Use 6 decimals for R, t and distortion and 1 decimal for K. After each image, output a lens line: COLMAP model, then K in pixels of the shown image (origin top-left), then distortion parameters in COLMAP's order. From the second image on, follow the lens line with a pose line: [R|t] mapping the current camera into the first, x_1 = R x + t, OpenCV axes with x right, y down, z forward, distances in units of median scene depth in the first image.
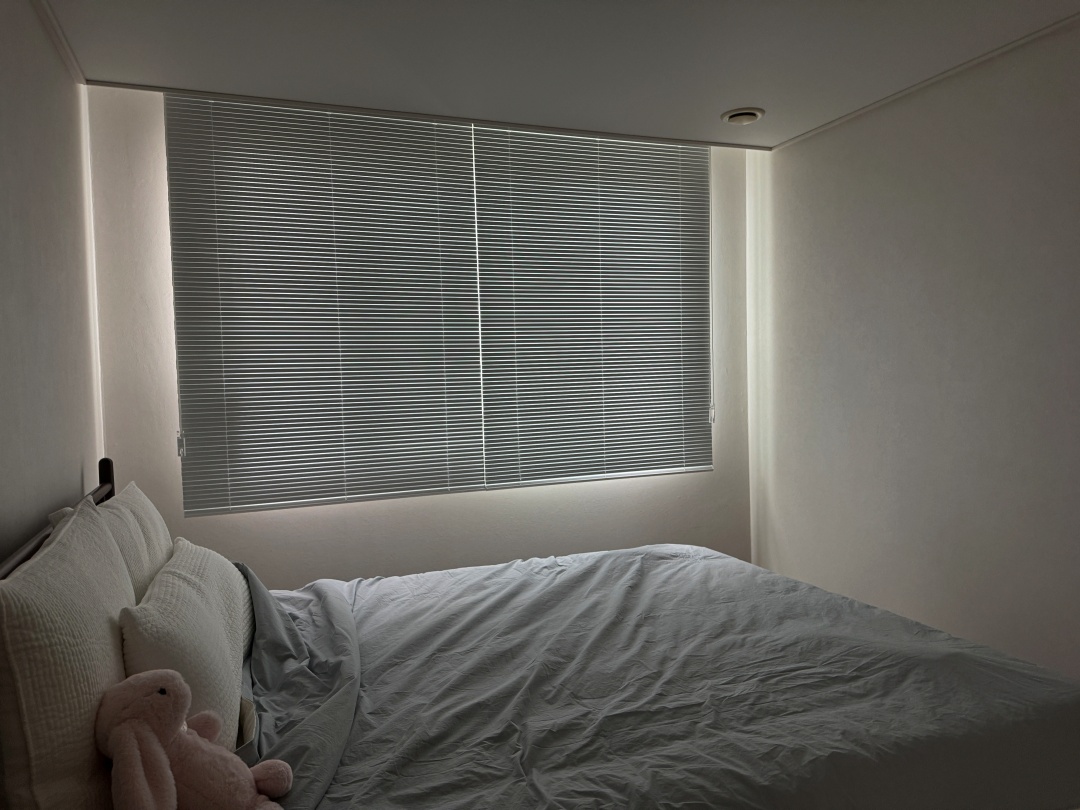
lens RADIAL K [[765.3, 0, 540.0], [0, 765.3, 405.0], [0, 0, 1]] dist [0.081704, -0.129495]
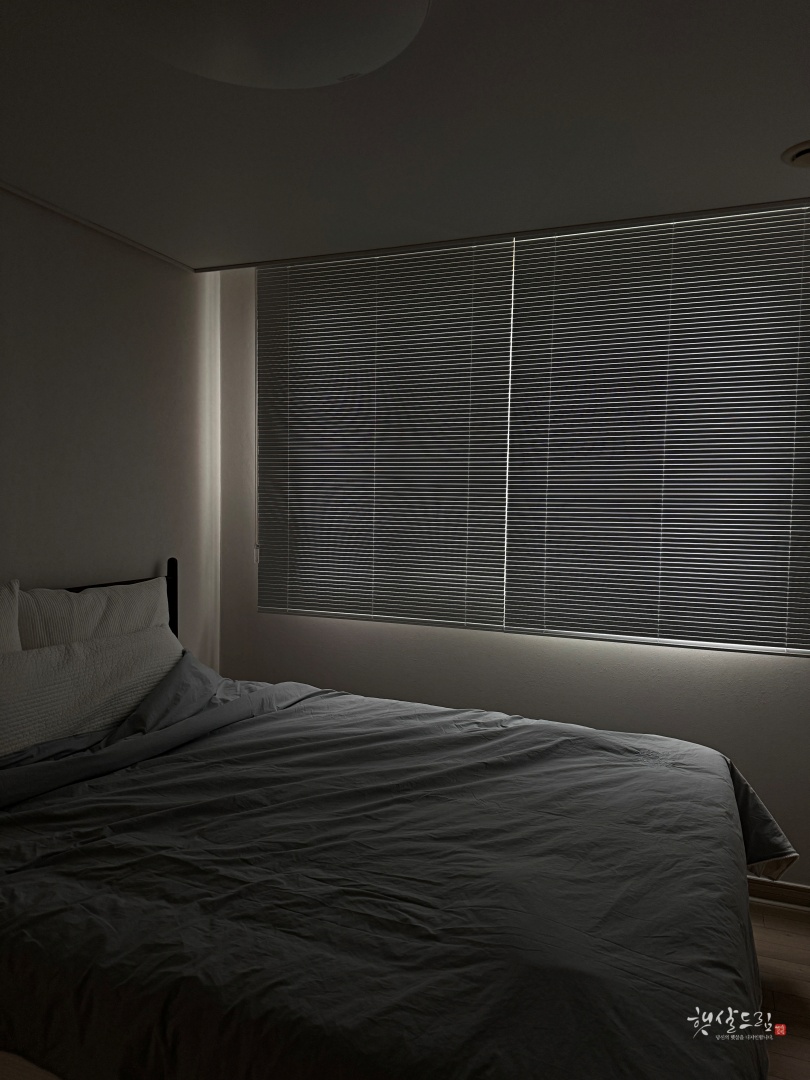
lens RADIAL K [[765.3, 0, 405.0], [0, 765.3, 540.0], [0, 0, 1]] dist [0.081704, -0.129495]
pose [[0.721380, 0.077279, -0.688214, 0.703731], [-0.064709, 0.996928, 0.044118, -0.050372], [0.689510, 0.012708, 0.724165, 0.350035]]
